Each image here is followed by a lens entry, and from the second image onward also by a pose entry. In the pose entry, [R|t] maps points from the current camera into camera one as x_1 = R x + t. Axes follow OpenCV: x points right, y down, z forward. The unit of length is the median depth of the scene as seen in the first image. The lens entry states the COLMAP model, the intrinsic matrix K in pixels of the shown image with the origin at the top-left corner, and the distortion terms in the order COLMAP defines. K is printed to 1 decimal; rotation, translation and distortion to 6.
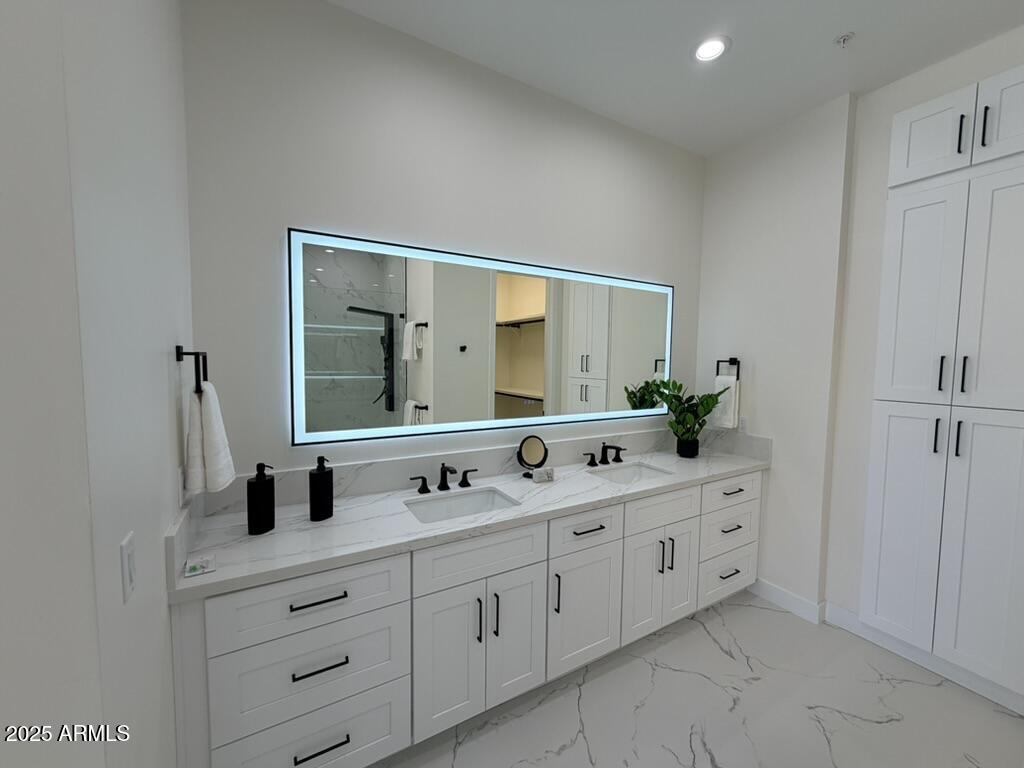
lens RADIAL K [[407.1, 0, 508.2], [0, 407.1, 385.2], [0, 0, 1]] dist [-0.000906, 0.000105]
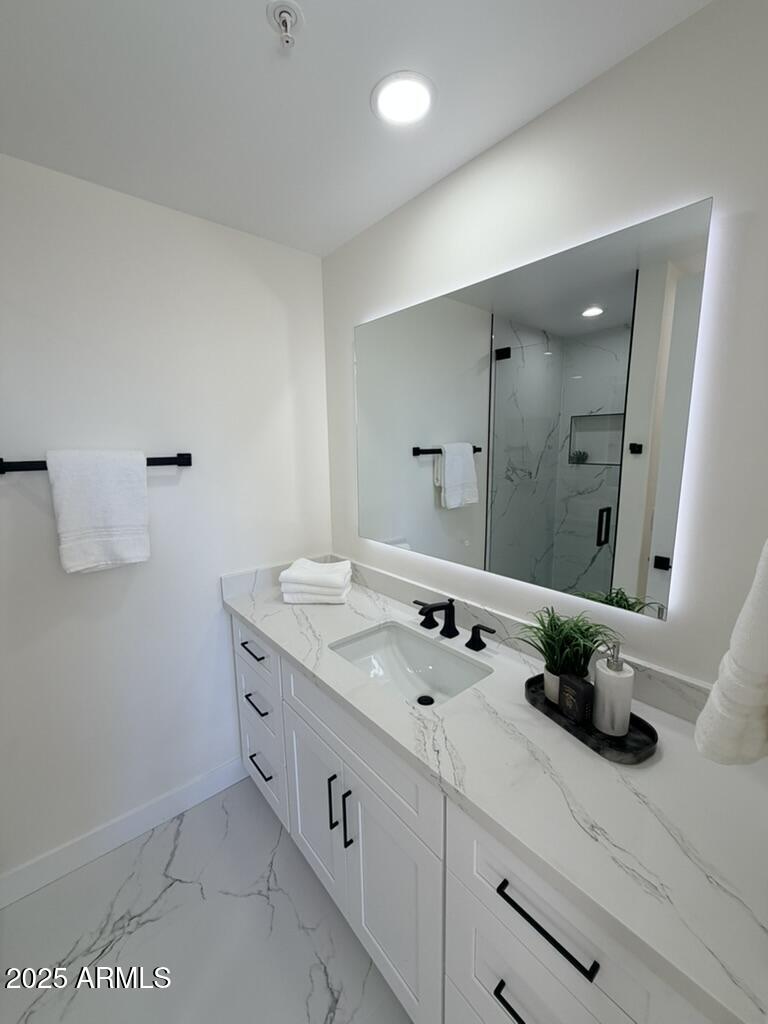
lens RADIAL K [[407.1, 0, 385.8], [0, 407.1, 511.0], [0, 0, 1]] dist [-0.000906, 0.000105]
pose [[0.182456, 0.145032, -0.972459, 0.483998], [-0.049960, 0.989151, 0.138147, -0.052338], [0.981944, 0.023378, 0.187722, 0.750842]]
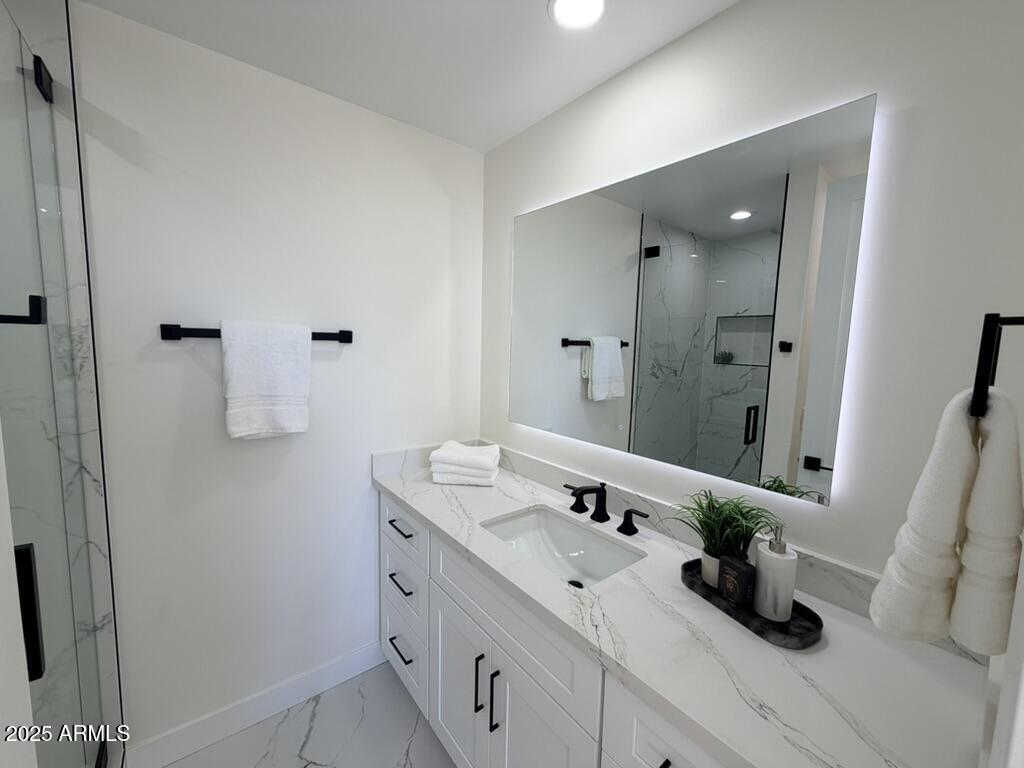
lens RADIAL K [[407.1, 0, 511.6], [0, 407.1, 386.4], [0, 0, 1]] dist [-0.000906, 0.000105]
pose [[0.152706, 0.094416, -0.983751, 0.493924], [-0.087505, 0.992808, 0.081702, -0.019059], [0.984390, 0.073607, 0.159870, 0.717089]]
